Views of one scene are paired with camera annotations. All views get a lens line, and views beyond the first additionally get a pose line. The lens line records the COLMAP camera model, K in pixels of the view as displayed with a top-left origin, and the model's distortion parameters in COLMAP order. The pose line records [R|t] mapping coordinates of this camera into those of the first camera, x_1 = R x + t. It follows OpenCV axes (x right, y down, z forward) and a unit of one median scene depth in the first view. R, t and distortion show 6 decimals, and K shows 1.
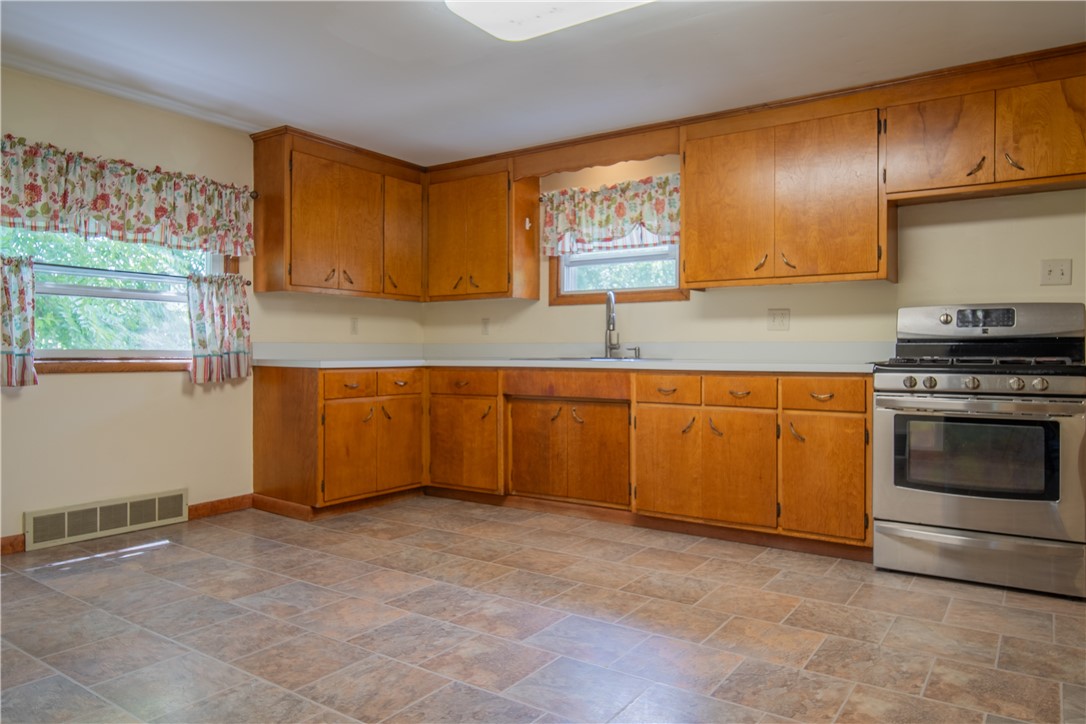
lens RADIAL K [[733.0, 0, 585.7], [0, 733.0, 356.0], [0, 0, 1]] dist [-0.008885, 0.000609]
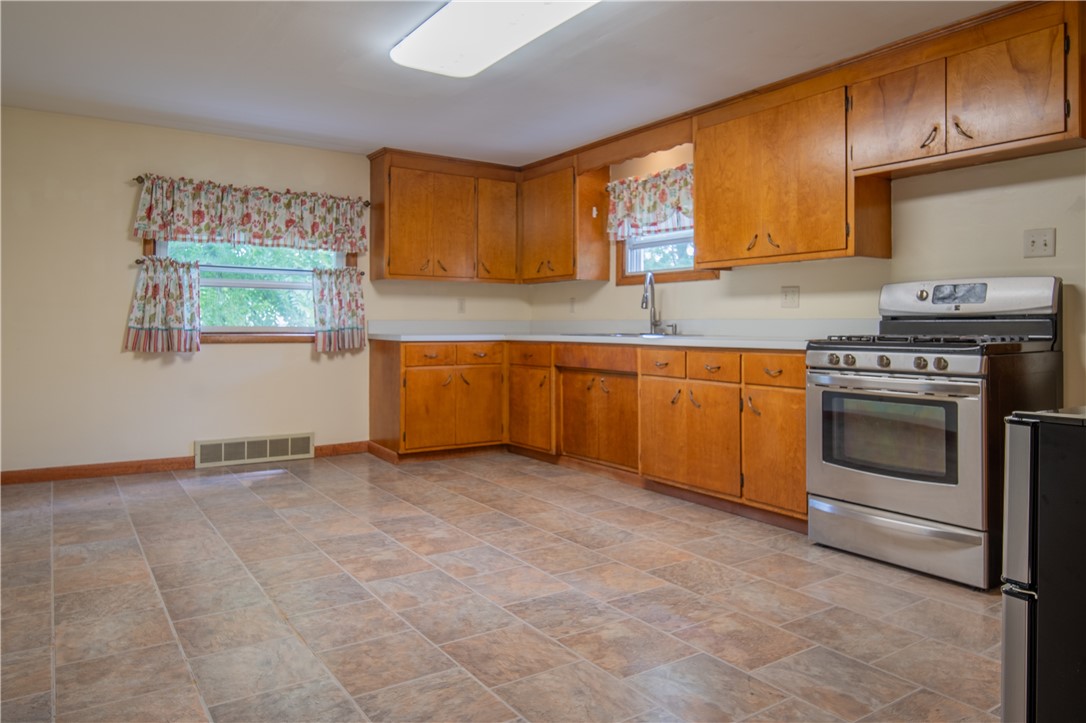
lens RADIAL K [[753.7, 0, 591.0], [0, 753.7, 322.6], [0, 0, 1]] dist [-0.007040, -0.002414]
pose [[0.931918, -0.000861, -0.362668, 0.404090], [-0.003022, 0.999944, -0.010138, -0.002939], [0.362657, 0.010544, 0.931863, -0.074206]]
